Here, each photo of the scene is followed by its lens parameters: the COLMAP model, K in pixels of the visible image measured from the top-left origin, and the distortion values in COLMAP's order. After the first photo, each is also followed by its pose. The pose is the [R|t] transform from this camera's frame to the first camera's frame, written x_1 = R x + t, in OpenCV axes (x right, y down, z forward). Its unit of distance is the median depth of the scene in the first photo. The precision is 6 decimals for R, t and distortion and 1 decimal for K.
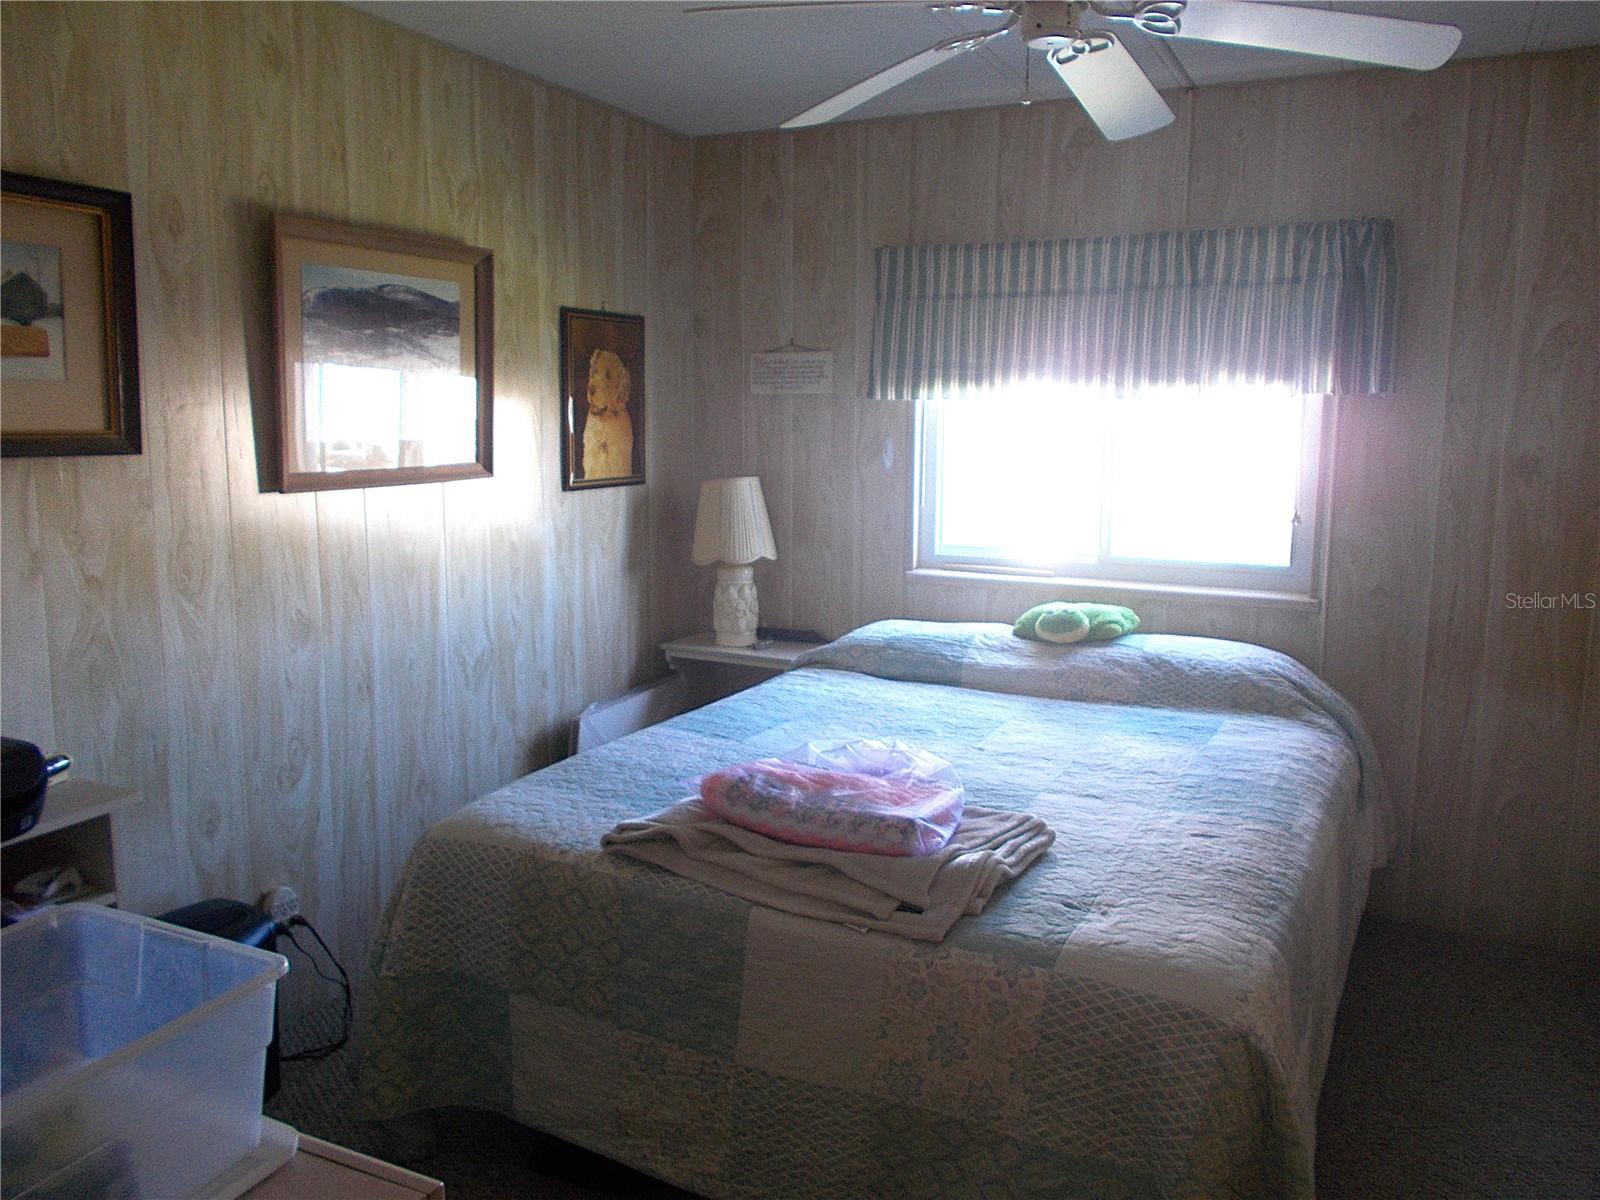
lens RADIAL K [[1241.7, 0, 801.6], [0, 1241.7, 597.1], [0, 0, 1]] dist [0.003339, 0.017216]
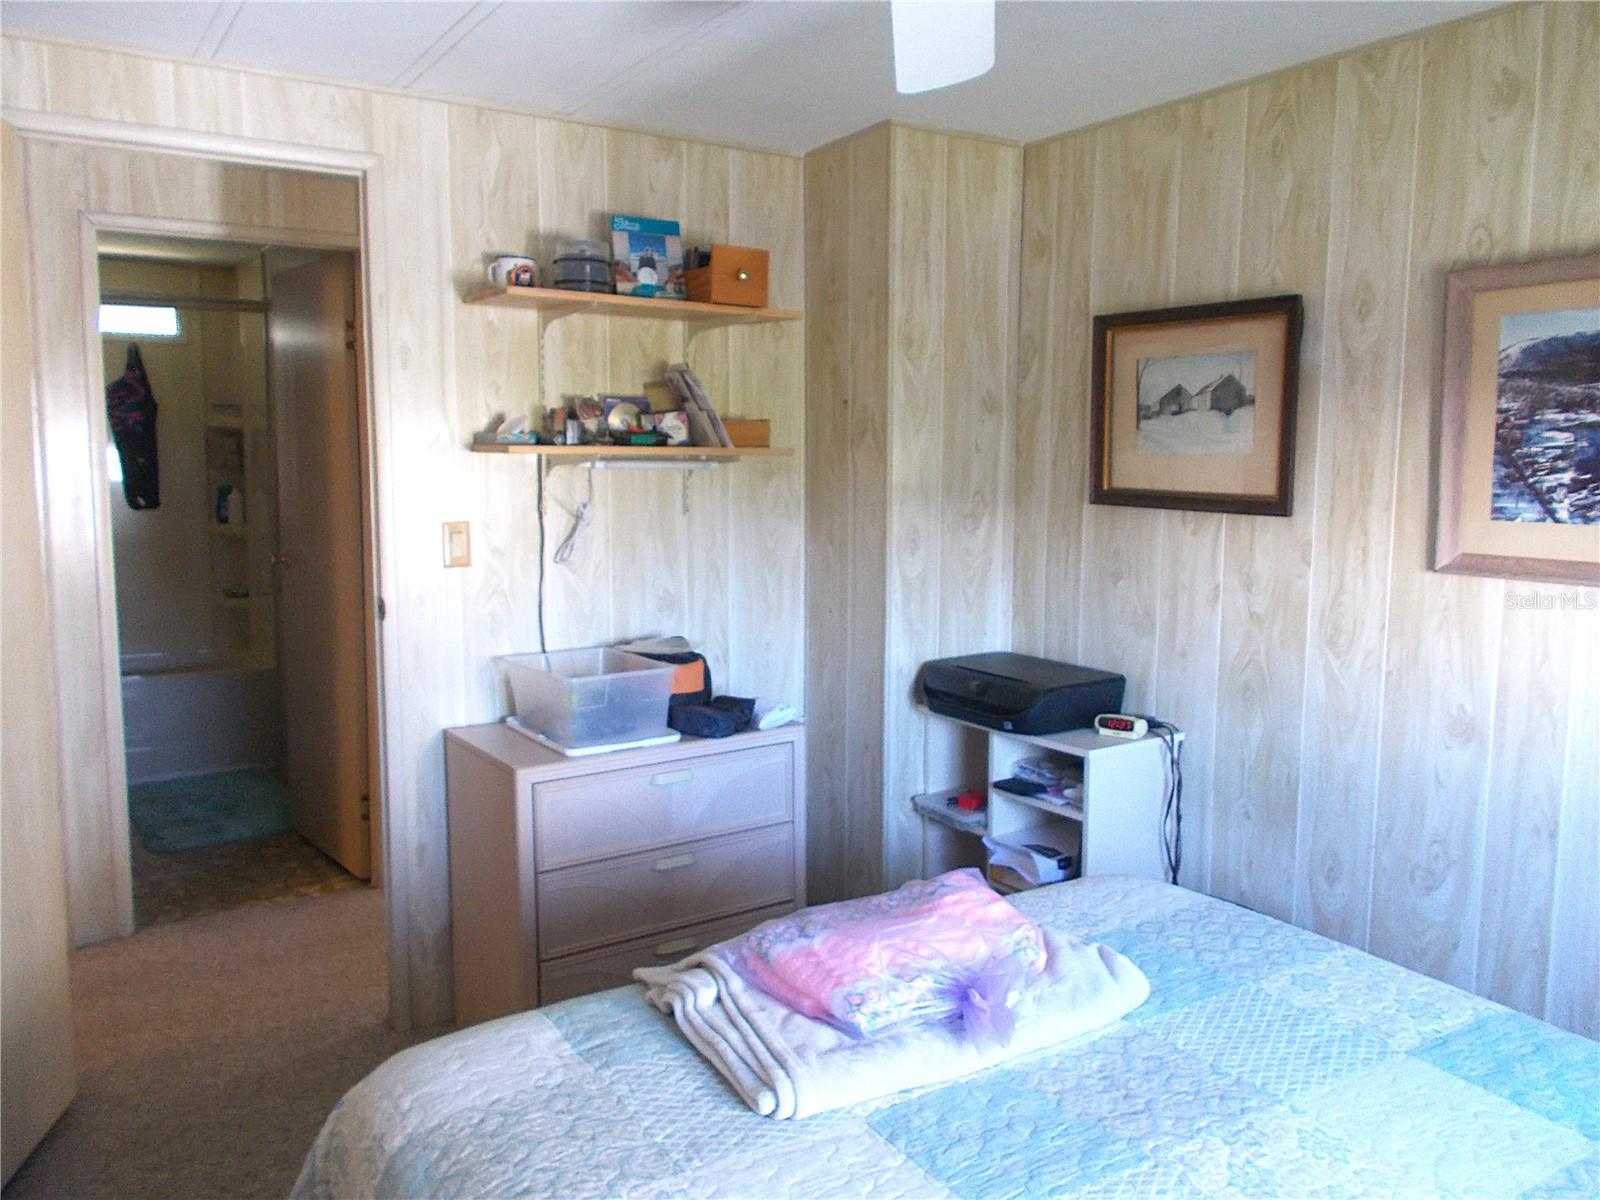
lens RADIAL K [[1241.7, 0, 801.8], [0, 1241.7, 596.6], [0, 0, 1]] dist [0.003339, 0.017216]
pose [[-0.508492, 0.093170, -0.856011, 0.670629], [-0.139382, 0.972112, 0.188604, -0.190322], [0.849711, 0.215216, -0.481325, 1.144849]]
